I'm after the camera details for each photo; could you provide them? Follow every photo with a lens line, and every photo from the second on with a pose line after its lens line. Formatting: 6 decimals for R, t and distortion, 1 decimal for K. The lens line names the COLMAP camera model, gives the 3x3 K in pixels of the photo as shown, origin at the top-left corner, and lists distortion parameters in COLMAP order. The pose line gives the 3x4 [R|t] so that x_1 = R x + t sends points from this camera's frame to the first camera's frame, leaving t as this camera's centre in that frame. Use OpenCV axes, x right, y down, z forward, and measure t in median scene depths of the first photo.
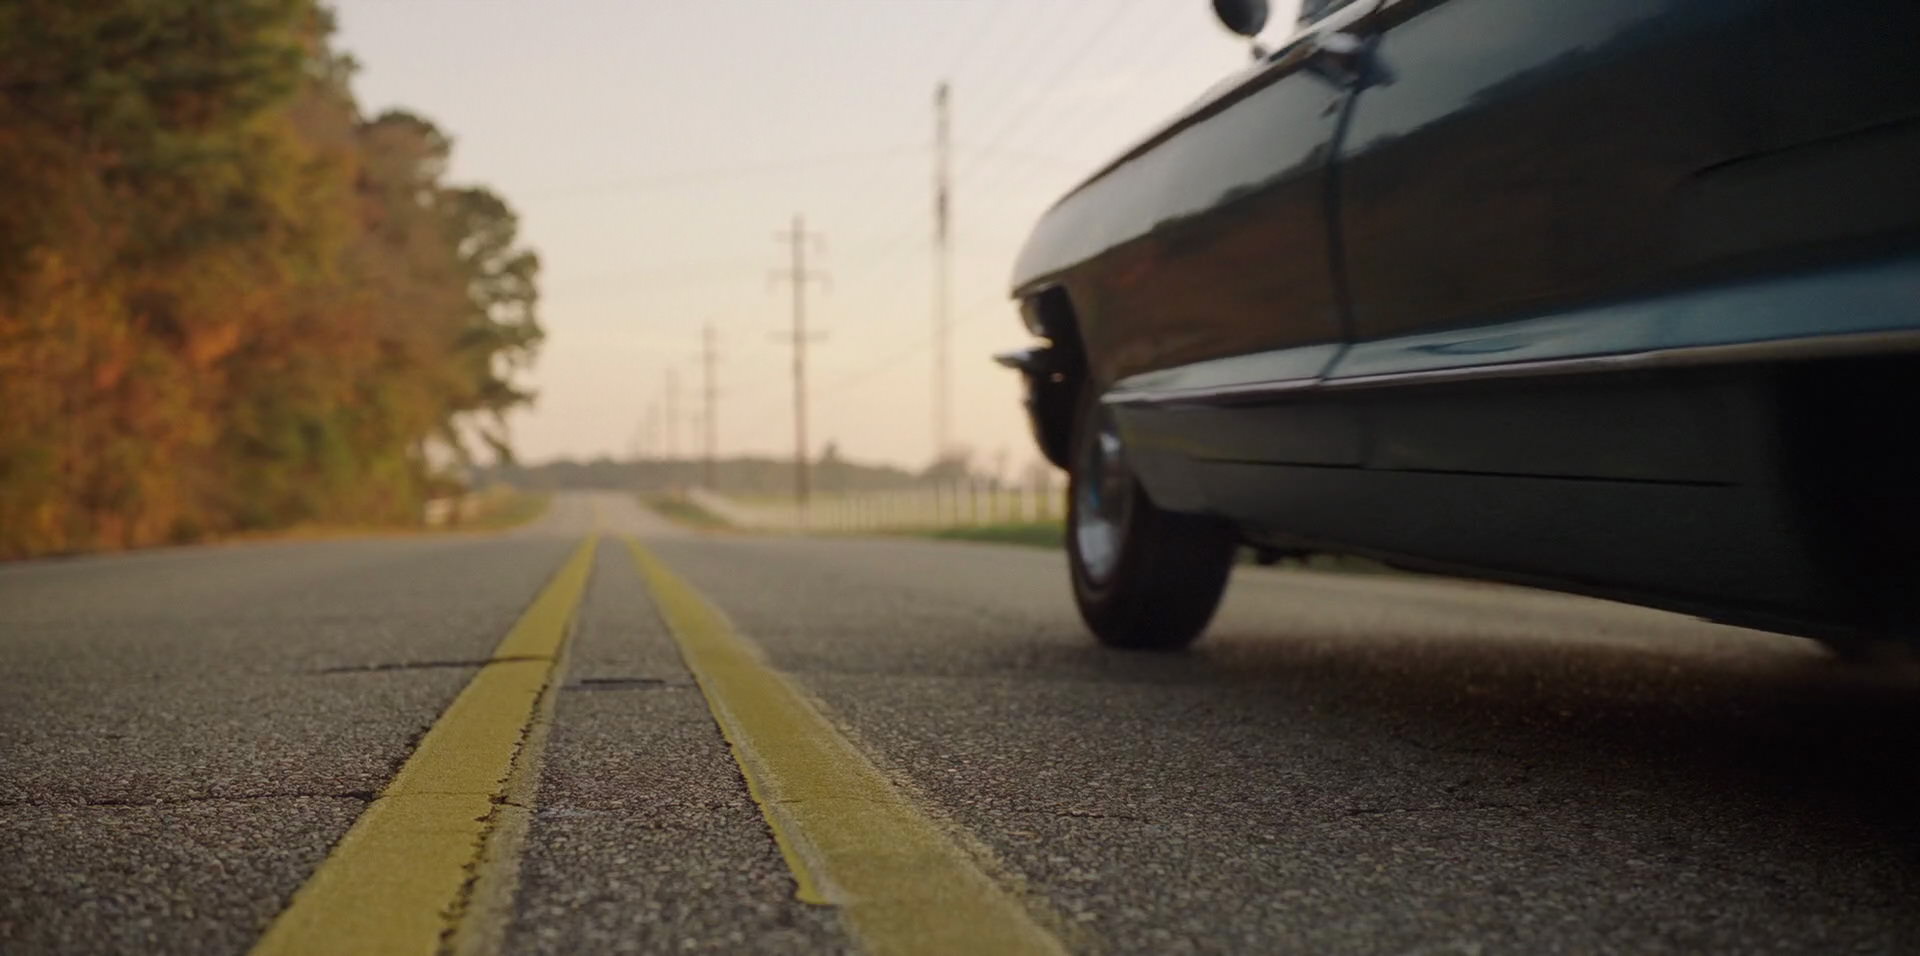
lens RADIAL K [[1717.7, 0, 955.2], [0, 1717.7, 488.2], [0, 0, 1]] dist [-0.045963, 0.057844]
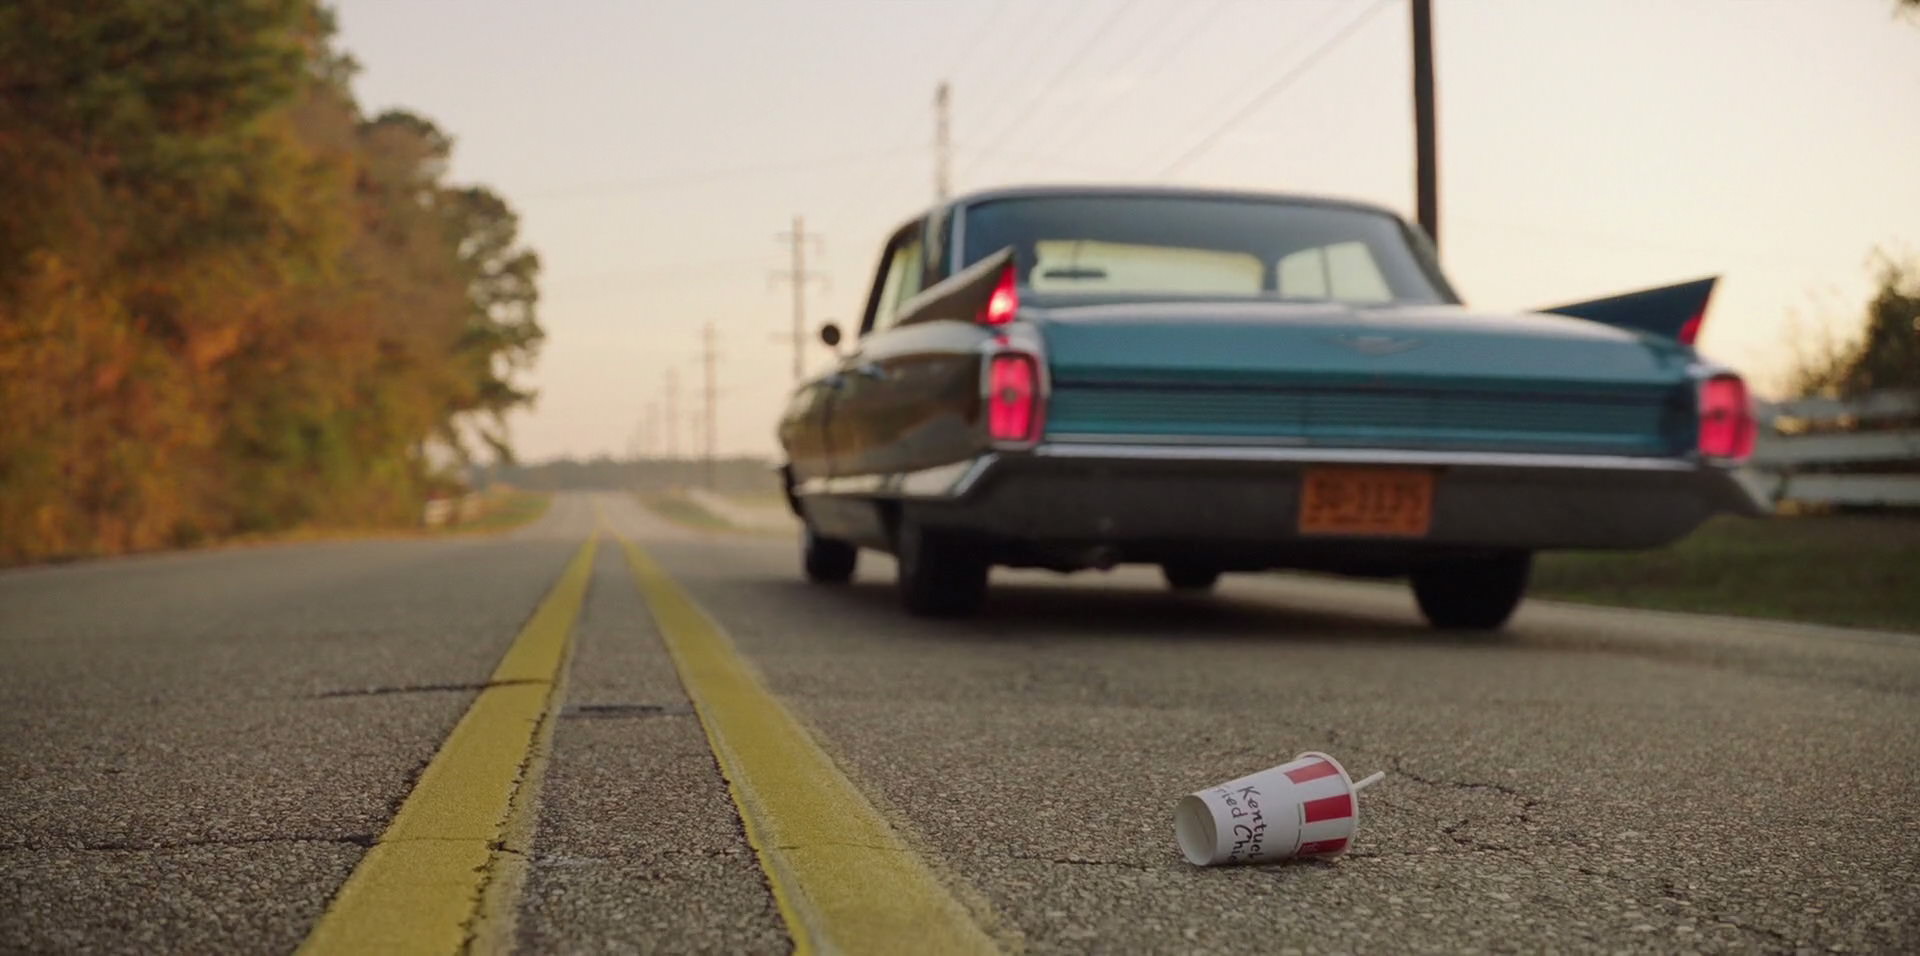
lens RADIAL K [[1717.7, 0, 955.1], [0, 1717.7, 479.7], [0, 0, 1]] dist [-0.045963, 0.057844]
pose [[1.000000, 0.000434, -0.000147, 0.000897], [-0.000434, 1.000000, -0.000451, -0.021326], [0.000147, 0.000451, 1.000000, 0.000127]]
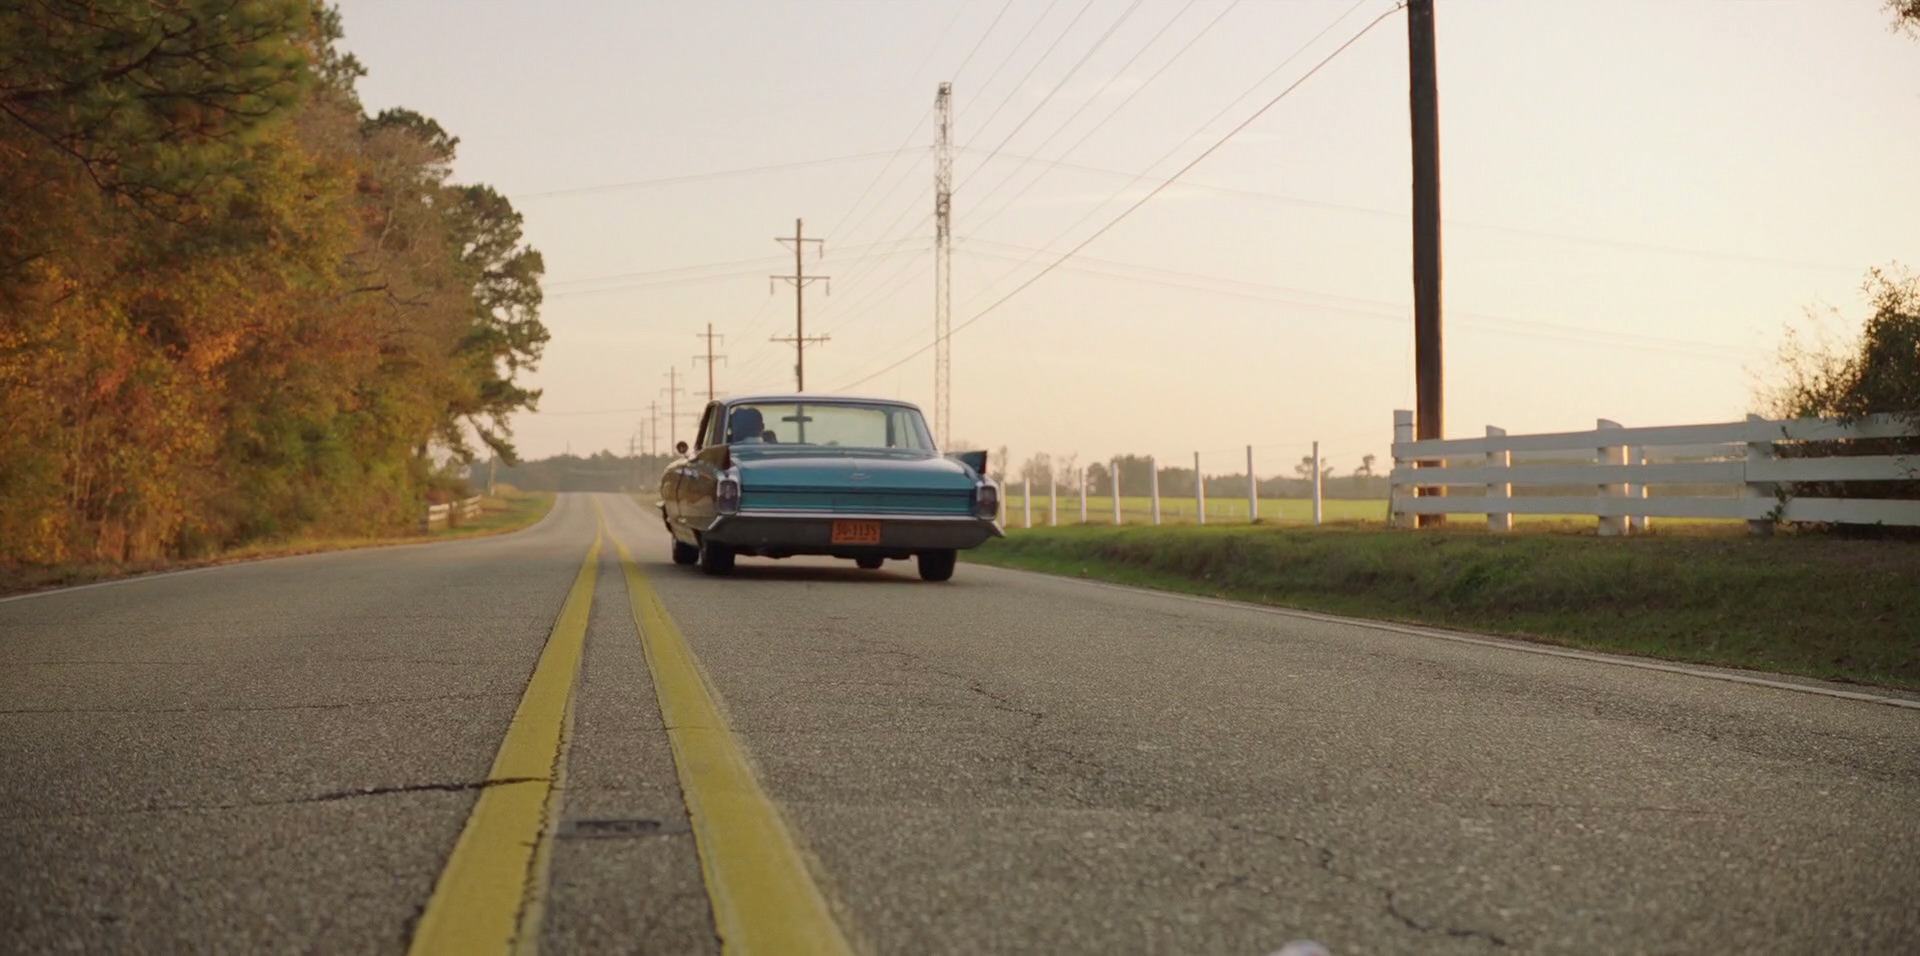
lens RADIAL K [[1717.7, 0, 959.9], [0, 1717.7, 445.2], [0, 0, 1]] dist [-0.045963, 0.057844]
pose [[0.999996, 0.002648, 0.000976, 0.004782], [-0.002647, 0.999996, -0.000973, -0.112927], [-0.000978, 0.000971, 0.999999, -0.001748]]
